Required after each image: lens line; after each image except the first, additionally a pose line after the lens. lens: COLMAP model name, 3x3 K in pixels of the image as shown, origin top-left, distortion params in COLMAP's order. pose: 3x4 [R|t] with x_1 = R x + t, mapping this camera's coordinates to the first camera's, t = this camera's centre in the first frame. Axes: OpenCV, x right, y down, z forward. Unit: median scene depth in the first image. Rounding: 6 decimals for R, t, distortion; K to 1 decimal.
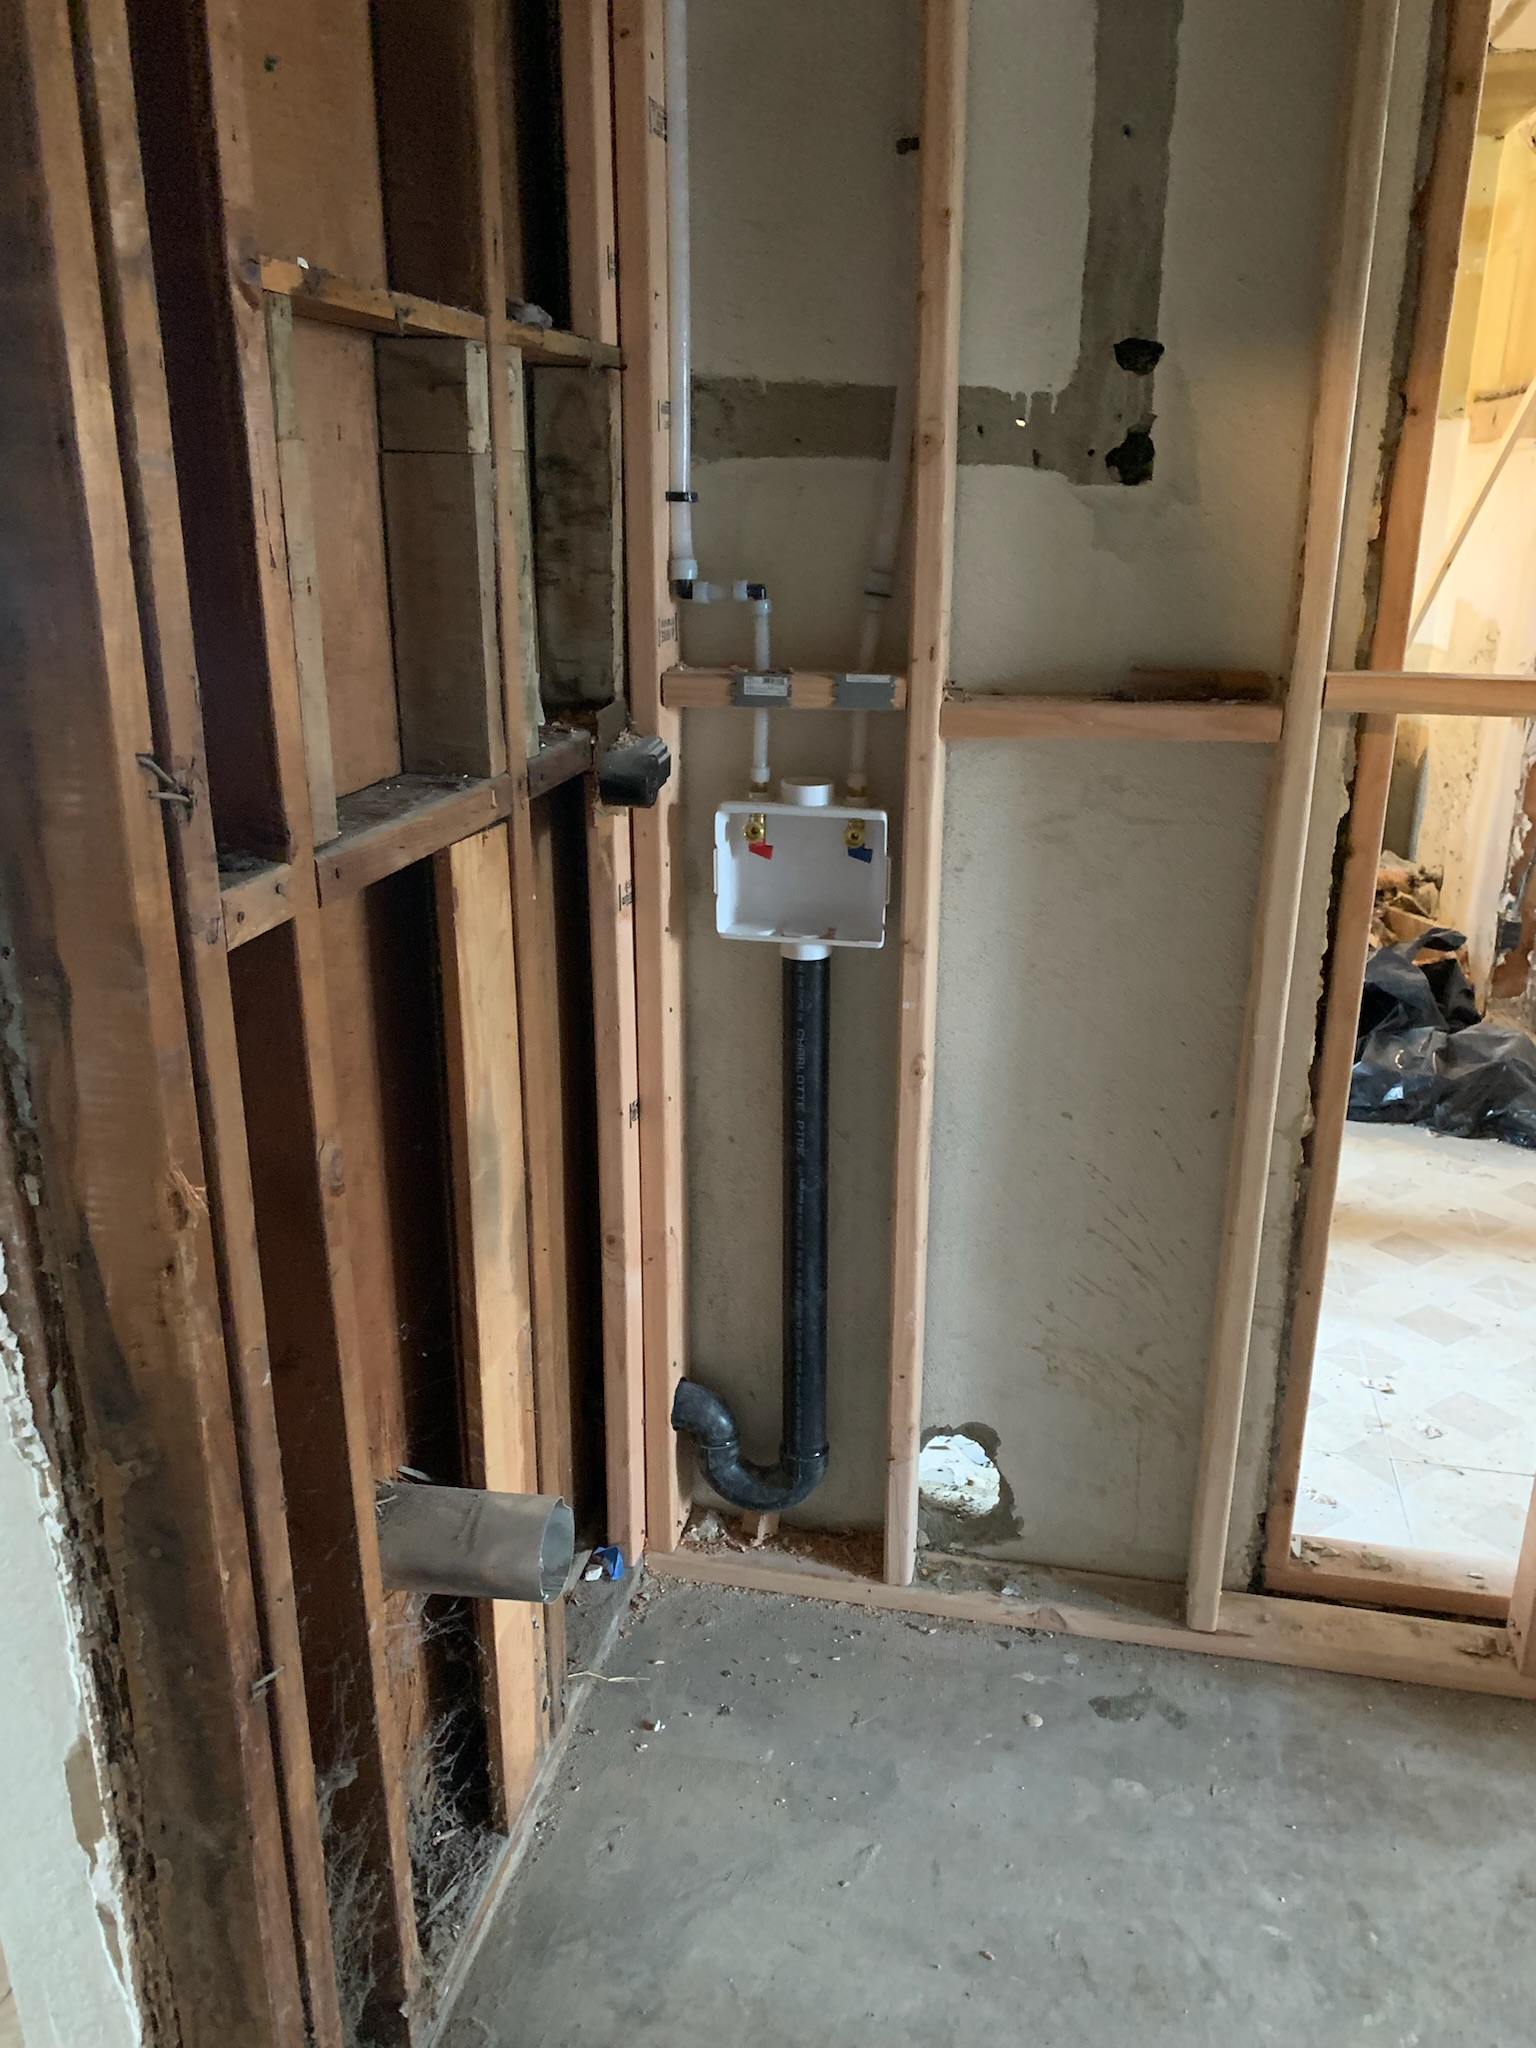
lens RADIAL K [[1549.2, 0, 763.4], [0, 1549.2, 1035.7], [0, 0, 1]] dist [0.019121, -0.027087]
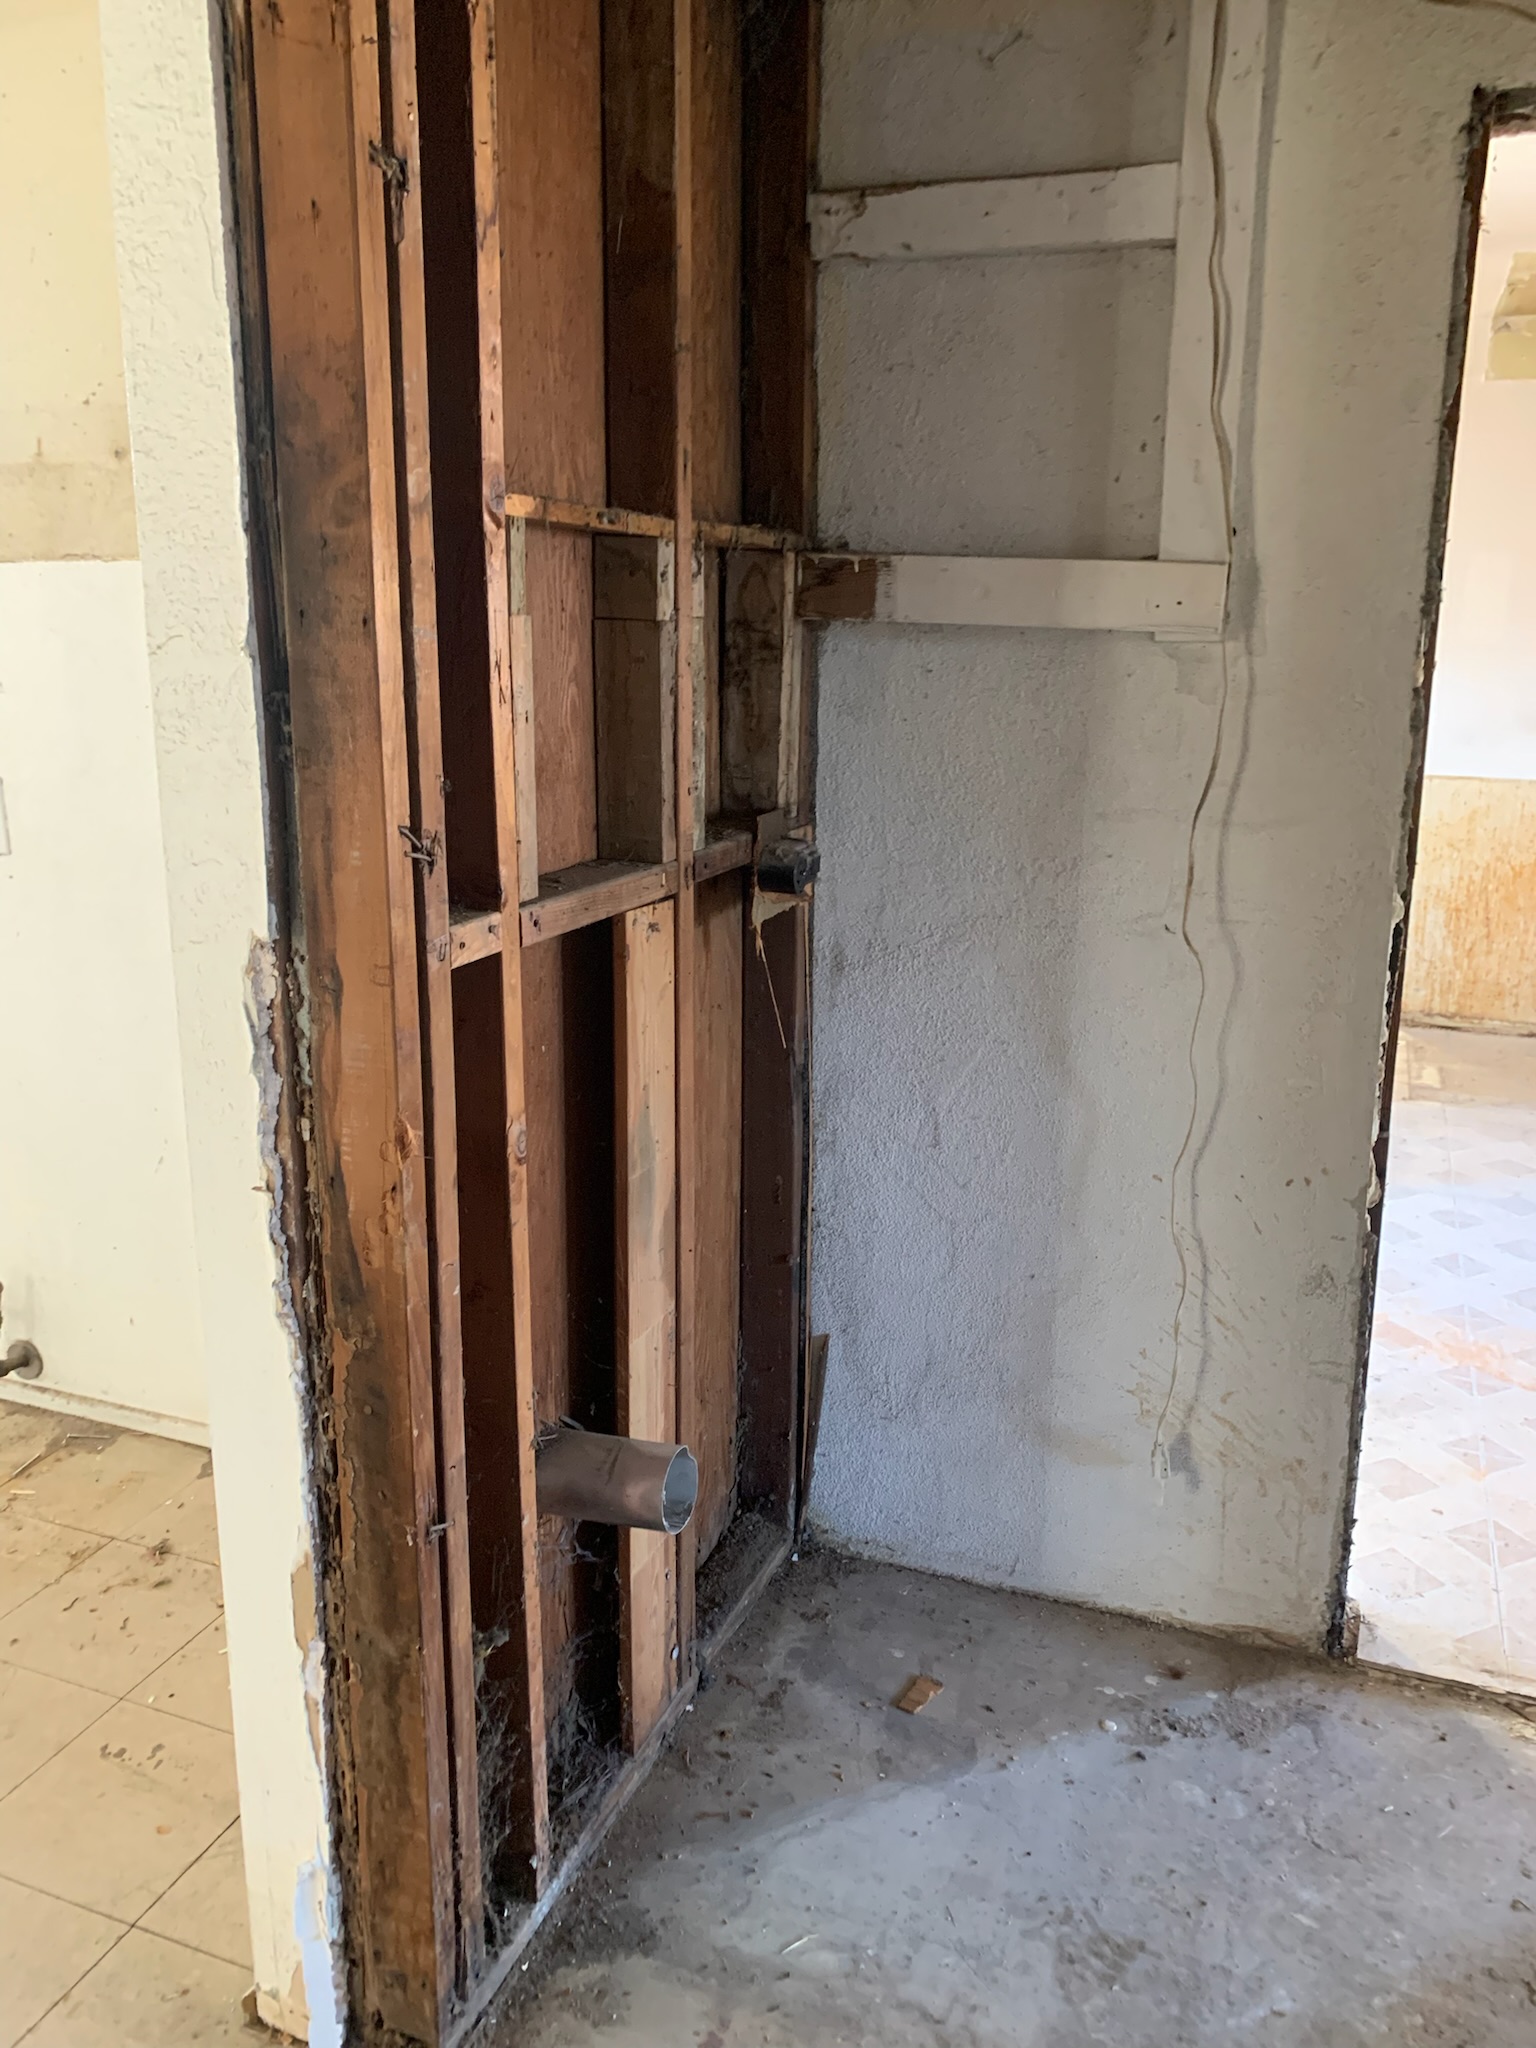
lens RADIAL K [[1549.2, 0, 775.1], [0, 1549.2, 1020.1], [0, 0, 1]] dist [0.019121, -0.027087]
pose [[0.989008, 0.040080, -0.142328, 0.128977], [-0.053309, 0.994480, -0.090379, 0.091036], [0.137920, 0.096973, 0.985685, -0.296367]]
